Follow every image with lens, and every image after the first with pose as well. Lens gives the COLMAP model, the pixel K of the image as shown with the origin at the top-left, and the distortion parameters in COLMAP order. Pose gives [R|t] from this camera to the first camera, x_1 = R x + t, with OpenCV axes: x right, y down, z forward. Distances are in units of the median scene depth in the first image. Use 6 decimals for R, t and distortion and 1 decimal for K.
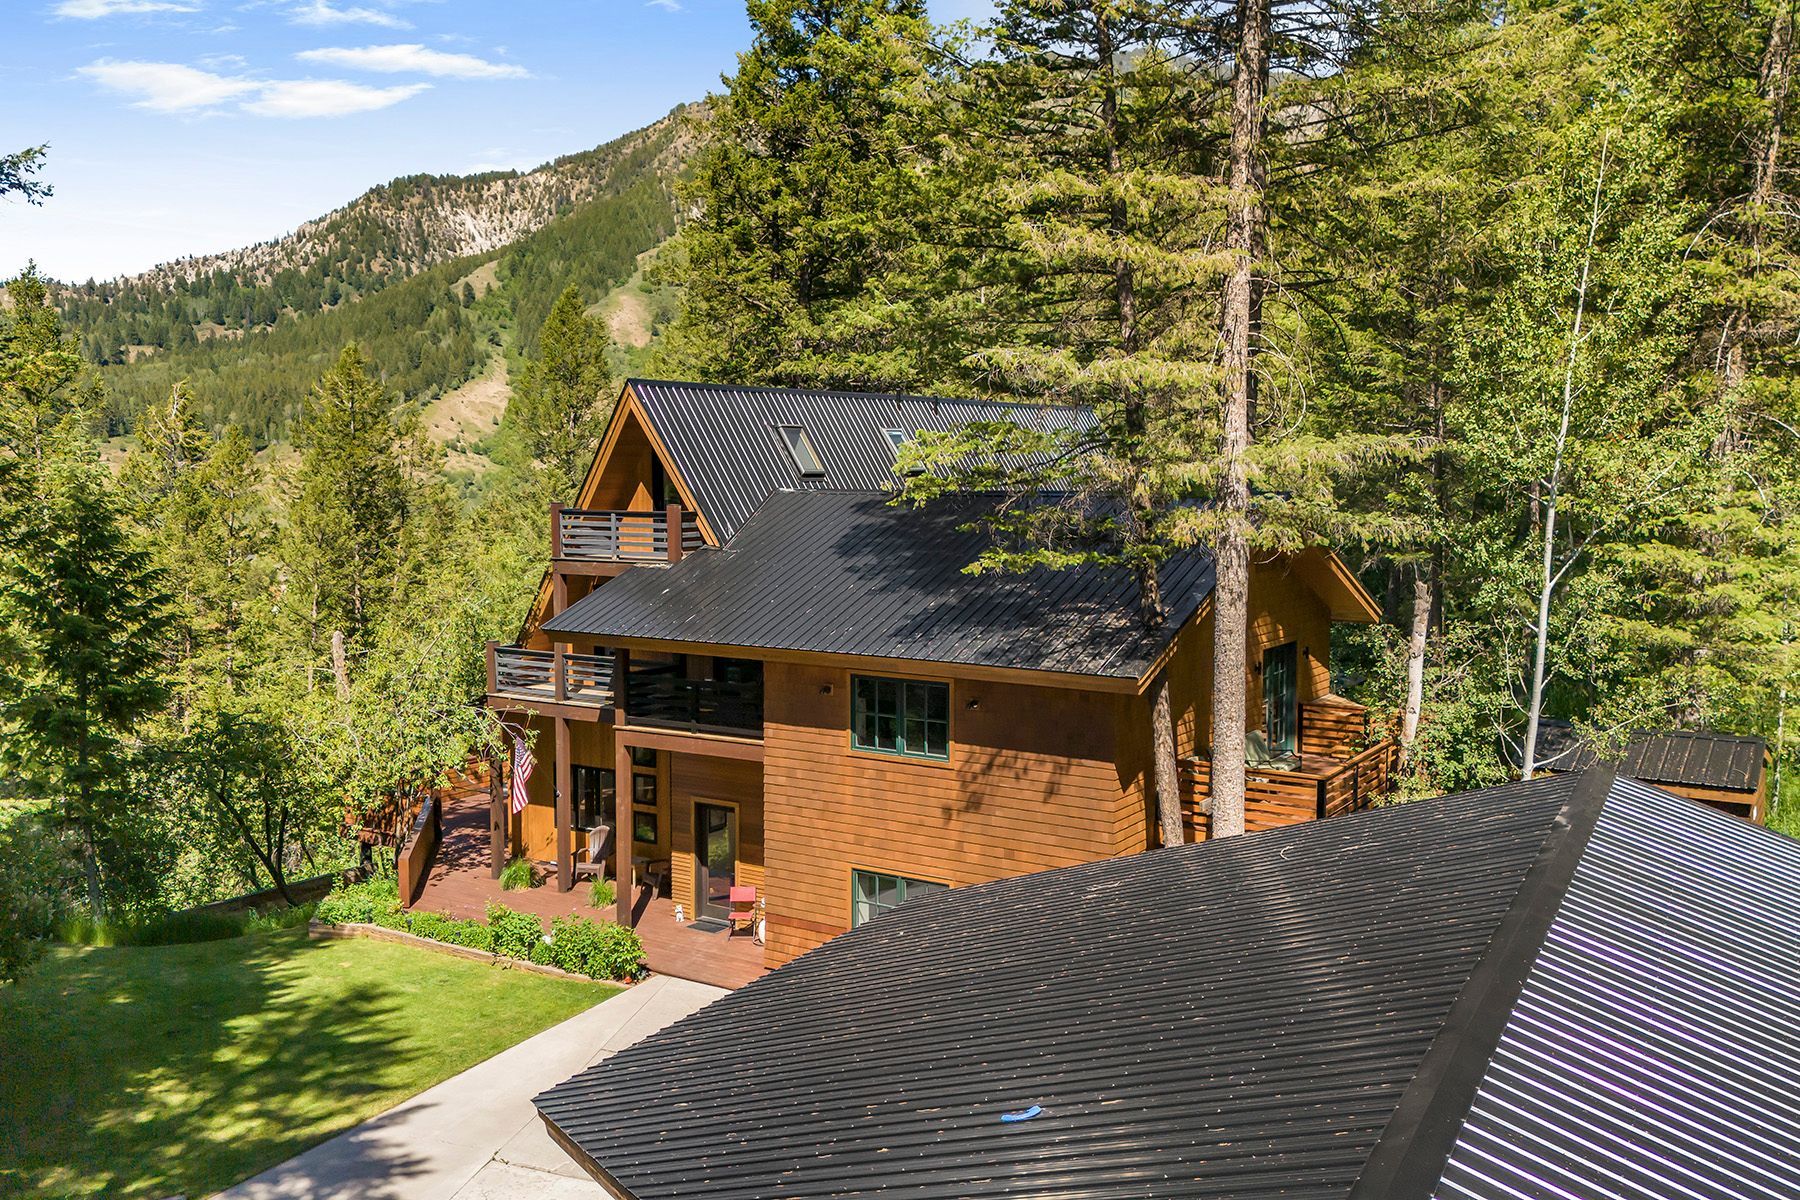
lens RADIAL K [[1398.3, 0, 900.0], [0, 1398.3, 600.0], [0, 0, 1]] dist [0.009091, 0.001230]
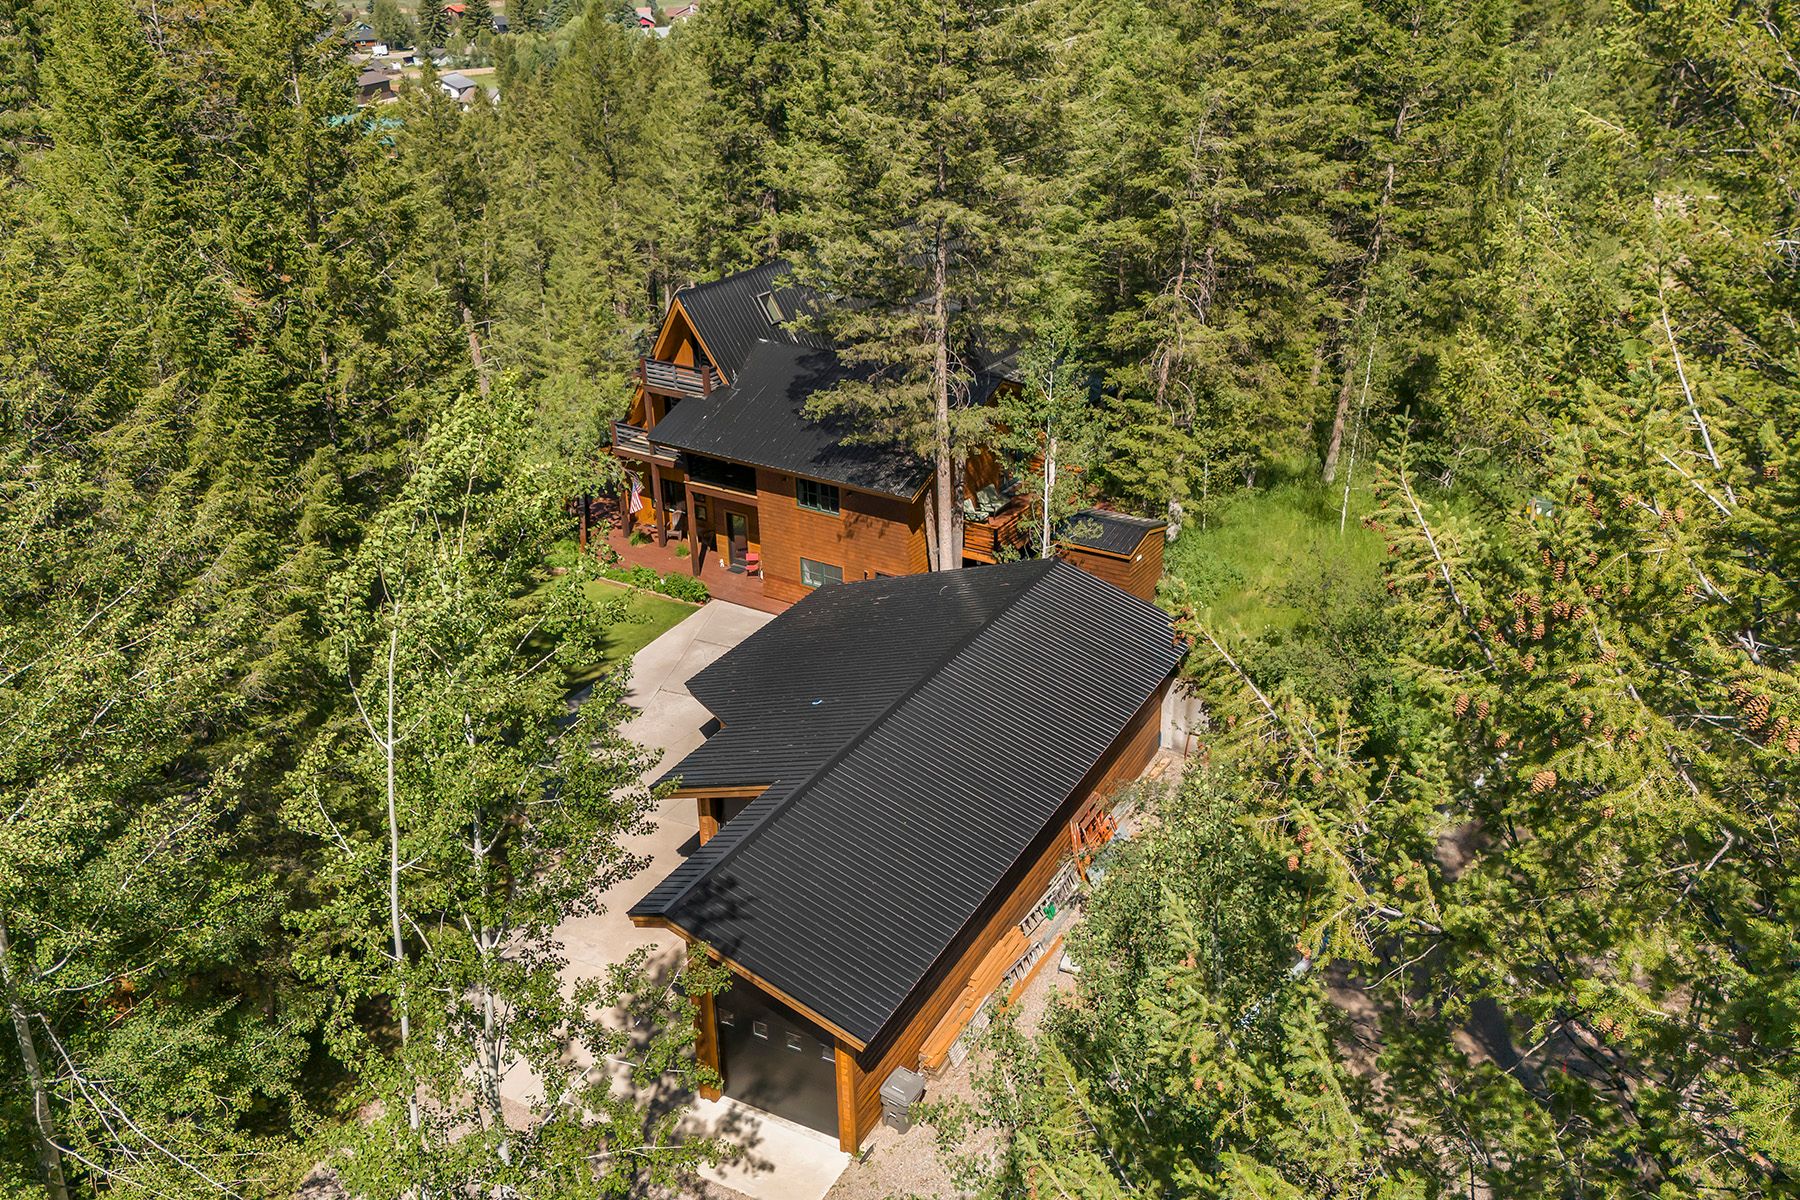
lens RADIAL K [[1398.3, 0, 900.0], [0, 1398.3, 600.0], [0, 0, 1]] dist [0.009091, 0.001230]
pose [[0.999798, -0.012344, -0.015869, 0.140515], [0.017399, 0.926734, 0.375316, -0.507021], [0.010074, -0.375516, 0.926761, -0.951869]]
